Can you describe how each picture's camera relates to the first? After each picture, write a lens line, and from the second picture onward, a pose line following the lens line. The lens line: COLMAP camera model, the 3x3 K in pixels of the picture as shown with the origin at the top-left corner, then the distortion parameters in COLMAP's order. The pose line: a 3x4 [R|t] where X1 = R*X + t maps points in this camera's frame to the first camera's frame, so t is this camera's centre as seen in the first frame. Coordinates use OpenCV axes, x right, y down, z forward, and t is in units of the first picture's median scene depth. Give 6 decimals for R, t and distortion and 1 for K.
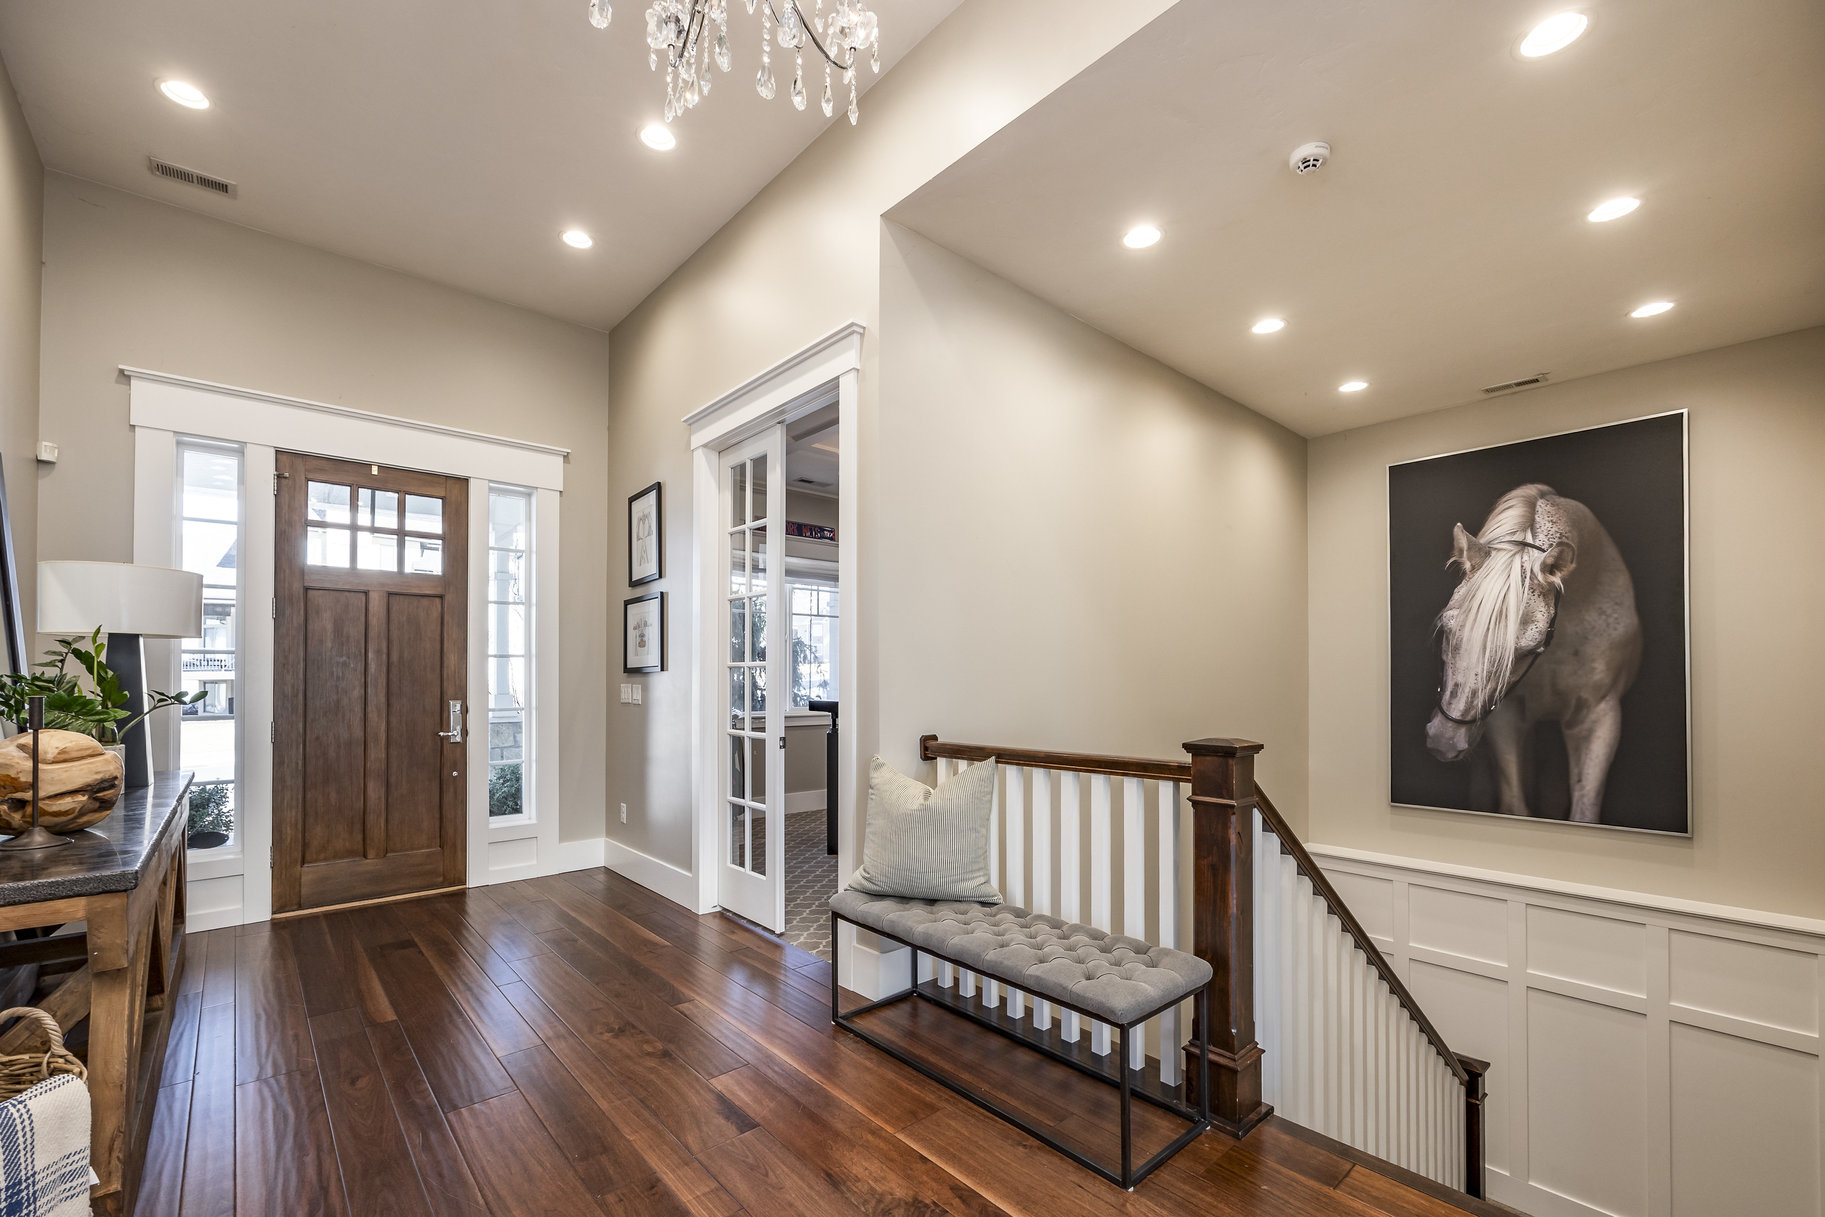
lens RADIAL K [[766.0, 0, 896.9], [0, 766.0, 674.1], [0, 0, 1]] dist [-0.003441, -0.000262]
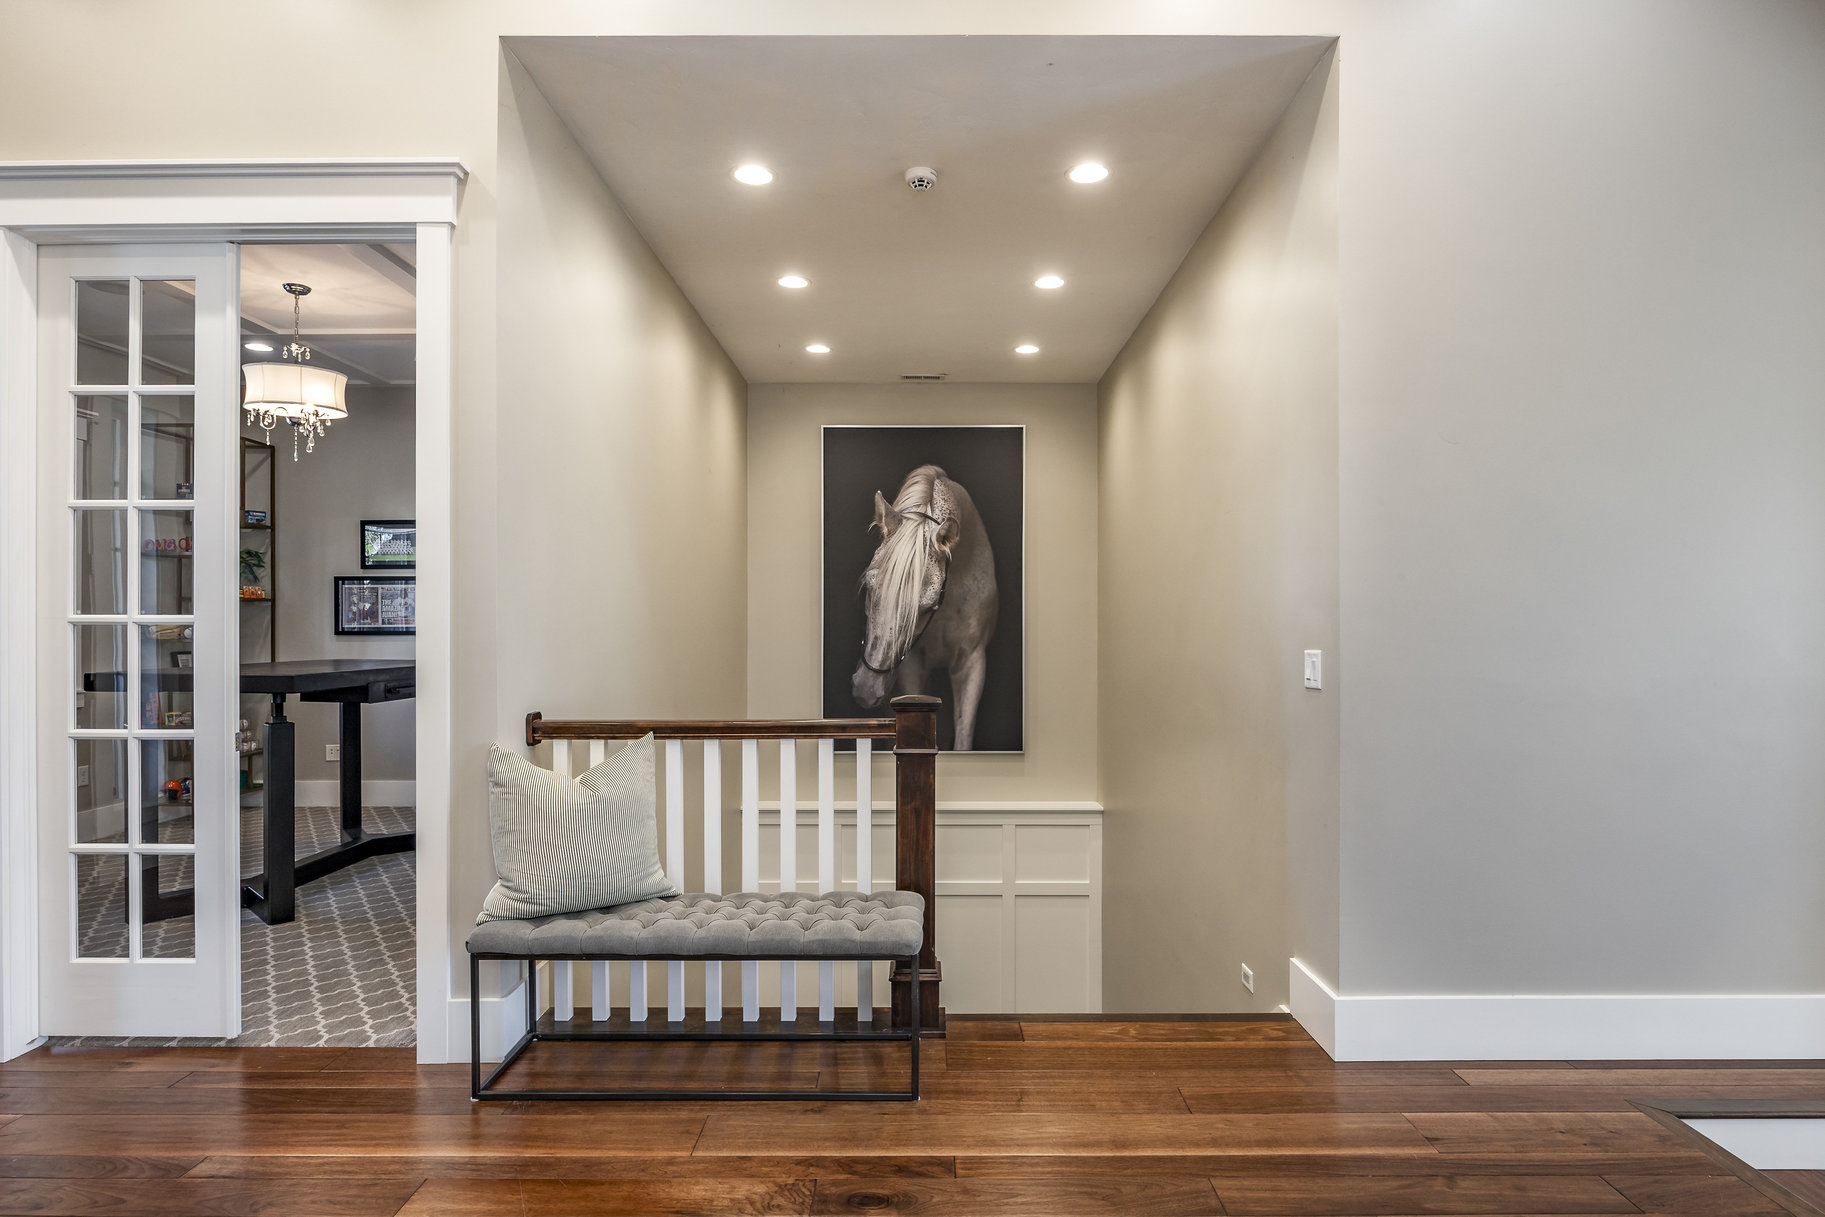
lens RADIAL K [[982.9, 0, 922.4], [0, 982.9, 632.1], [0, 0, 1]] dist [-0.016244, 0.001748]
pose [[0.657317, -0.005201, 0.753596, -0.342677], [-0.005826, 0.999911, 0.011983, -0.013826], [-0.753592, -0.012267, 0.657228, 0.025051]]
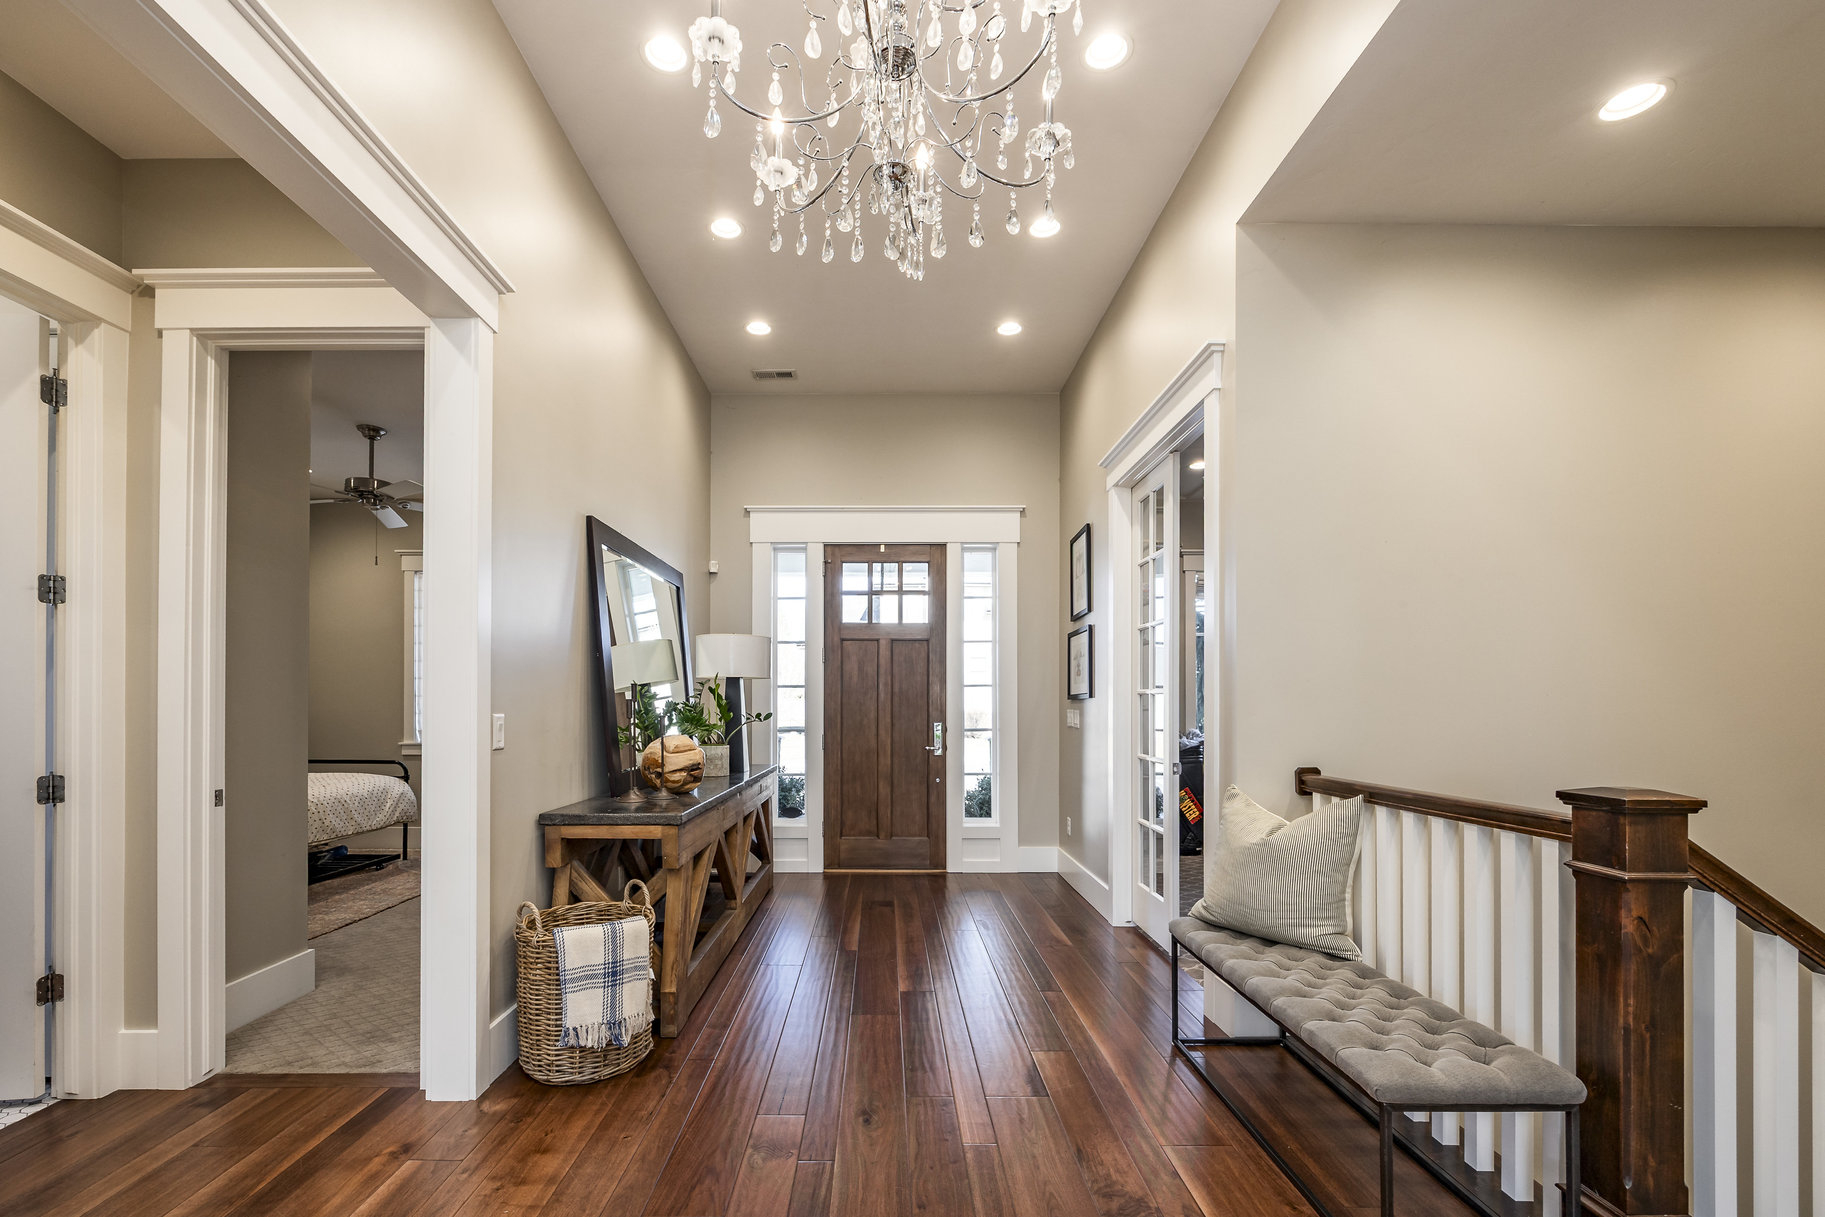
lens RADIAL K [[766.0, 0, 882.7], [0, 766.0, 701.9], [0, 0, 1]] dist [-0.003441, -0.000262]
pose [[0.758614, -0.000836, -0.651540, 0.189225], [0.003638, 0.999989, 0.002952, -0.002463], [0.651530, -0.004610, 0.758609, -0.014737]]
